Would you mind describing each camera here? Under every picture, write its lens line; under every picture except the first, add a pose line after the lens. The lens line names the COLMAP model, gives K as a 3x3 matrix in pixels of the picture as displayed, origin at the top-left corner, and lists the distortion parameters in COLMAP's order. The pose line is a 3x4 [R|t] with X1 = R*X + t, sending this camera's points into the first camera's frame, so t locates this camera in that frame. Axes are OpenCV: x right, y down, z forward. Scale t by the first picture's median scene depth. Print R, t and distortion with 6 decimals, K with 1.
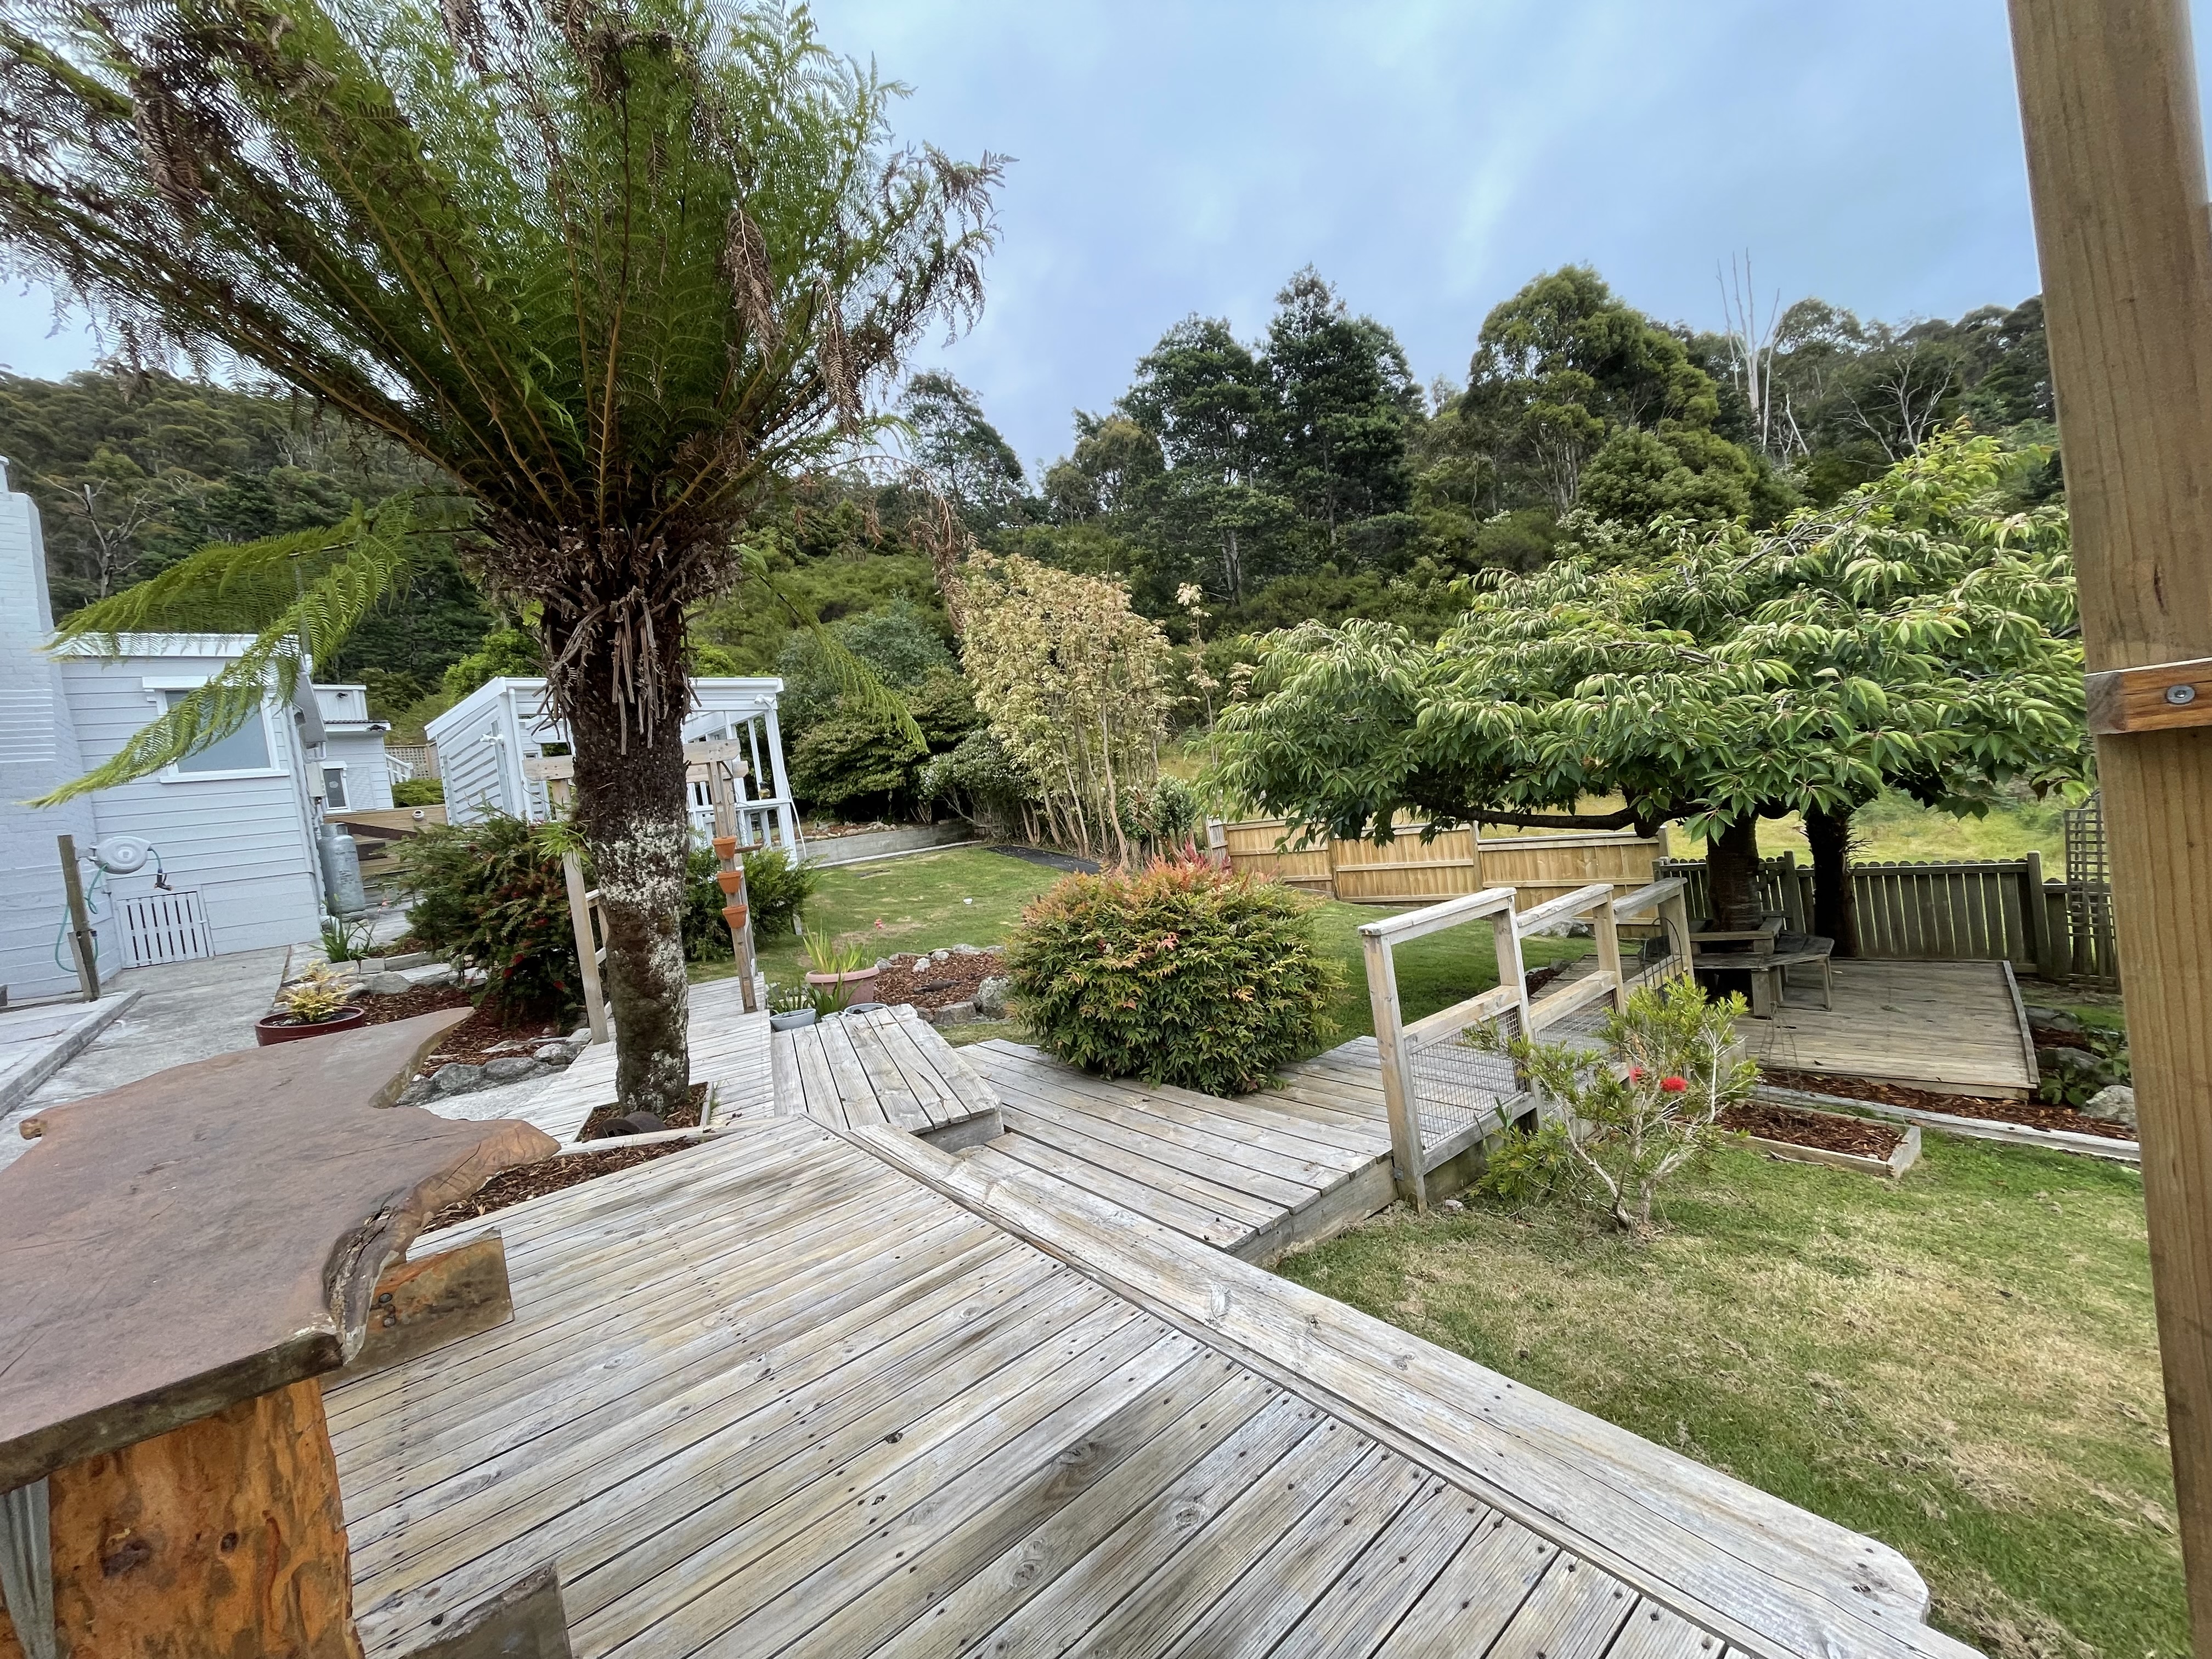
lens RADIAL K [[891.4, 0, 1108.2], [0, 891.4, 822.2], [0, 0, 1]] dist [0.002811, 0.000323]
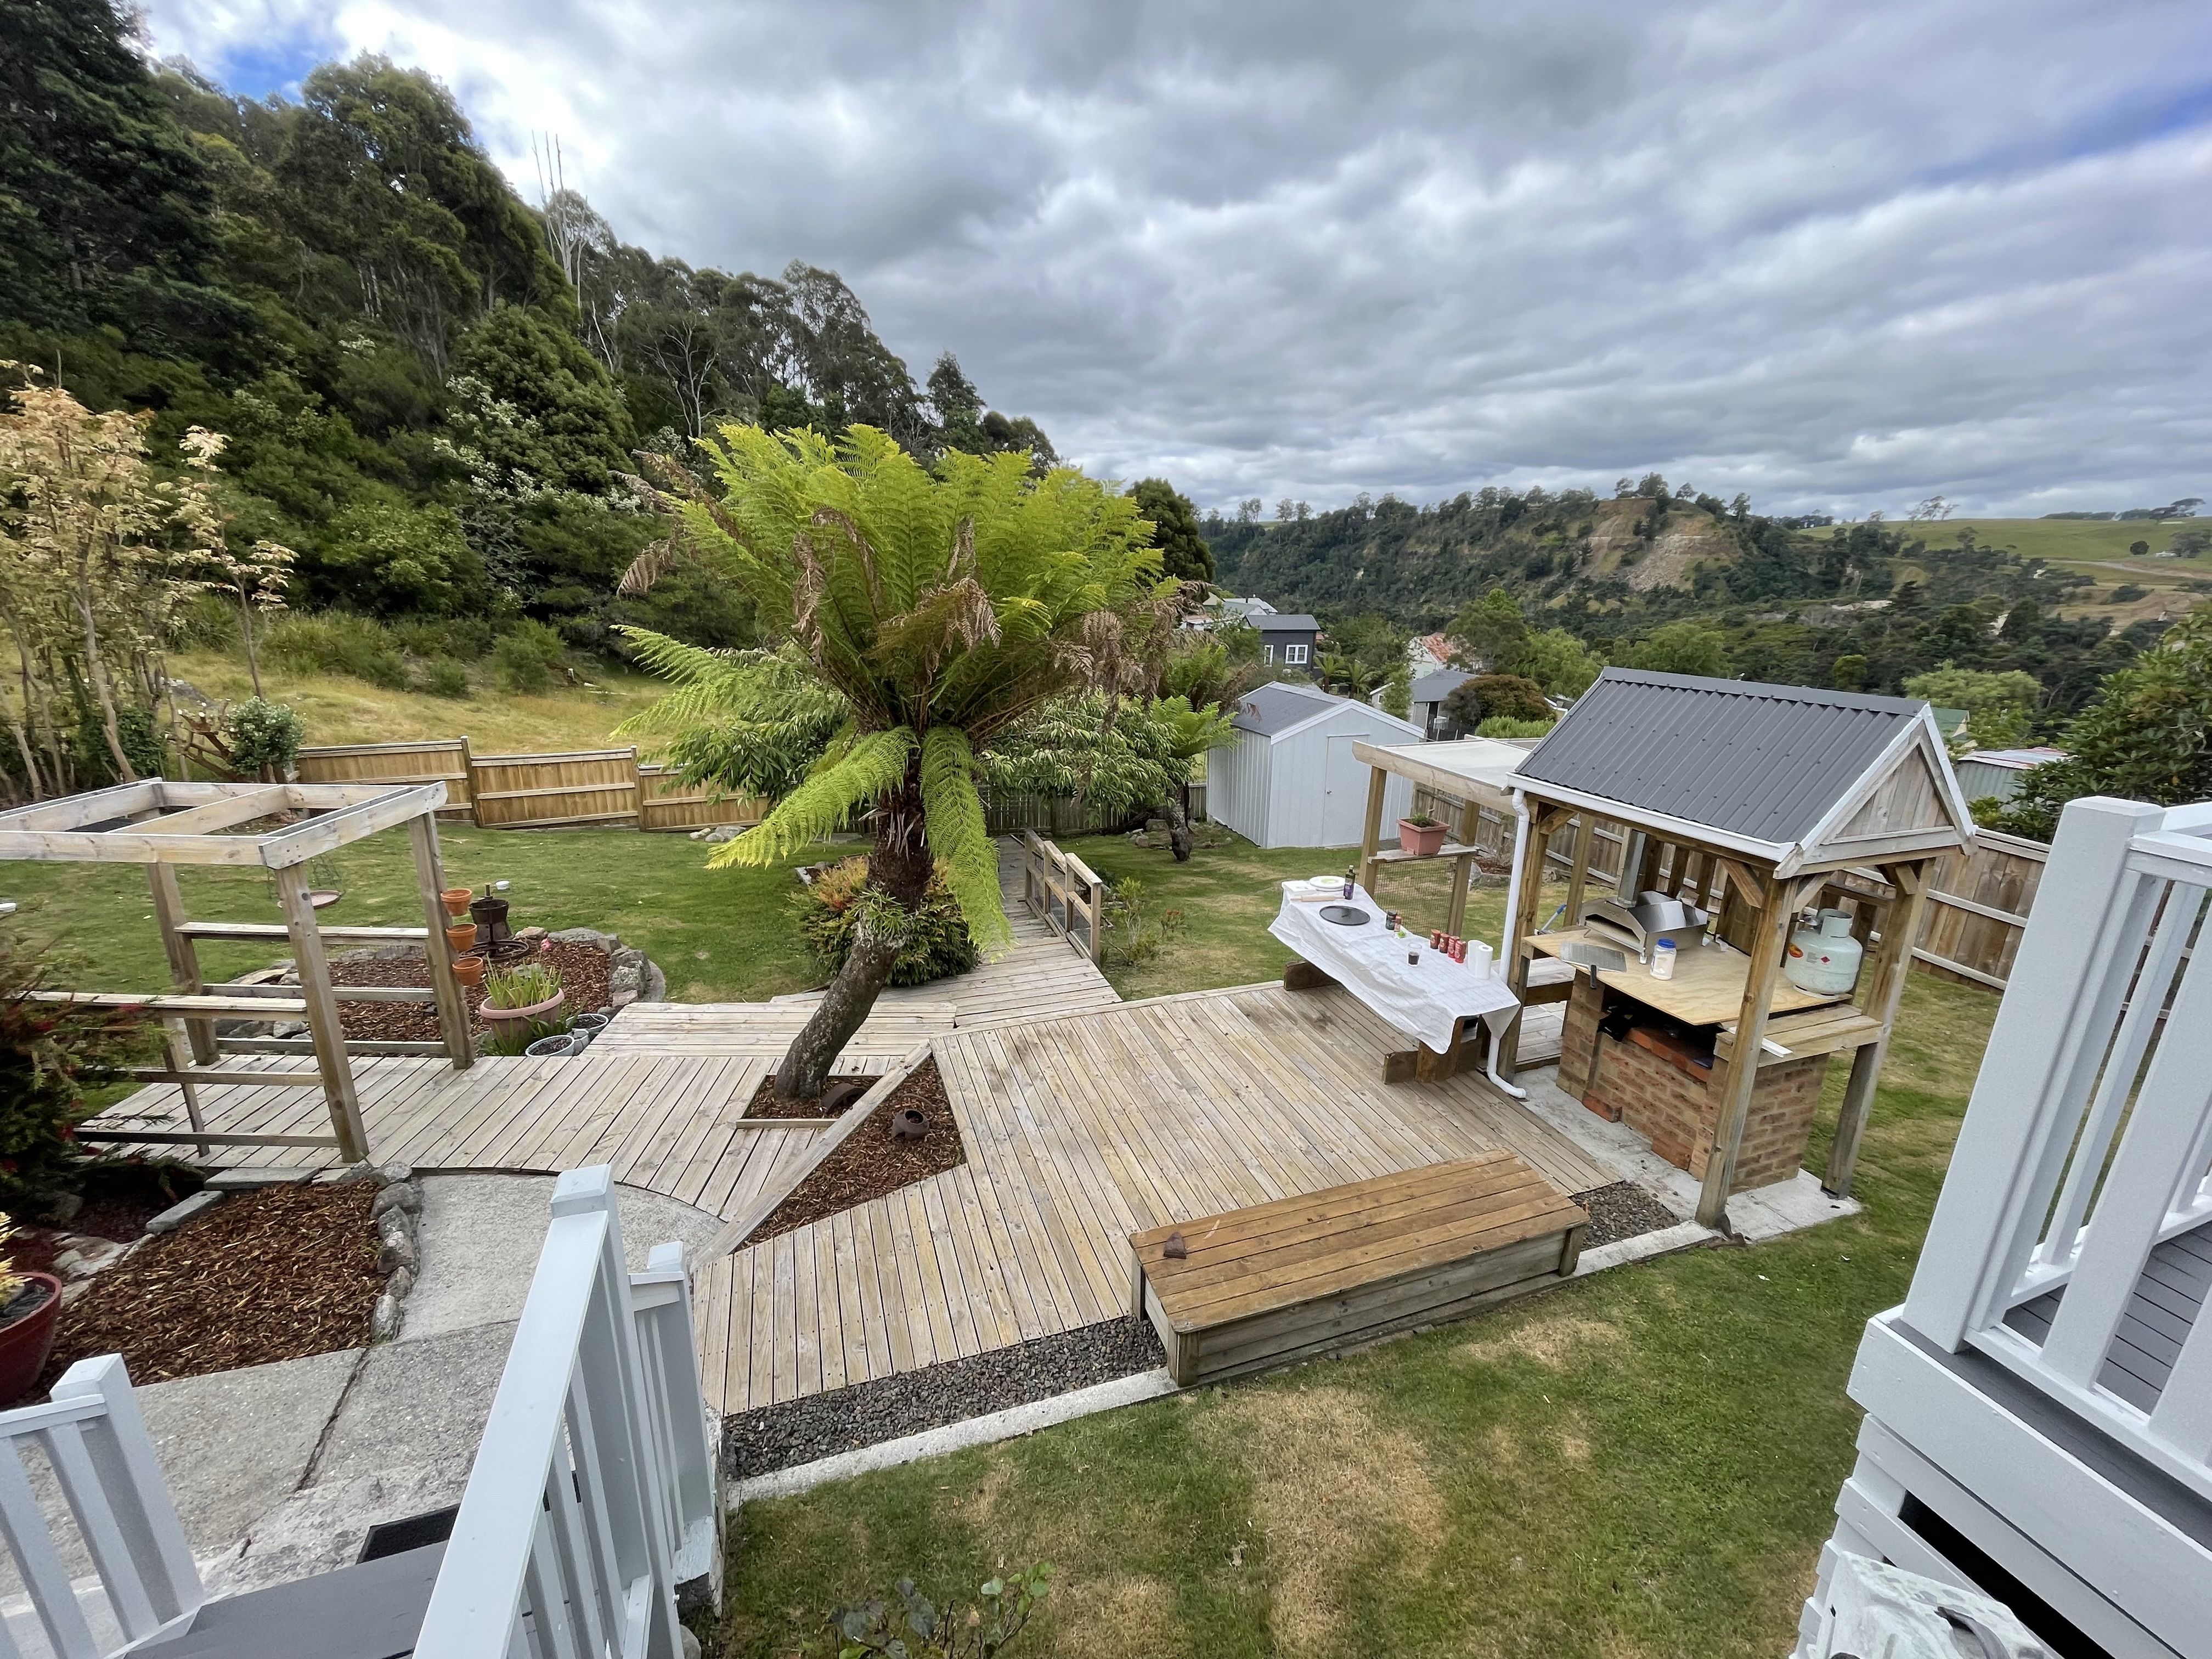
lens RADIAL K [[891.4, 0, 1095.0], [0, 891.4, 823.5], [0, 0, 1]] dist [0.002811, 0.000323]
pose [[0.330490, -0.120108, 0.936136, -0.210794], [-0.042515, 0.988968, 0.141896, -0.041700], [-0.942852, -0.086695, 0.321738, 0.018092]]
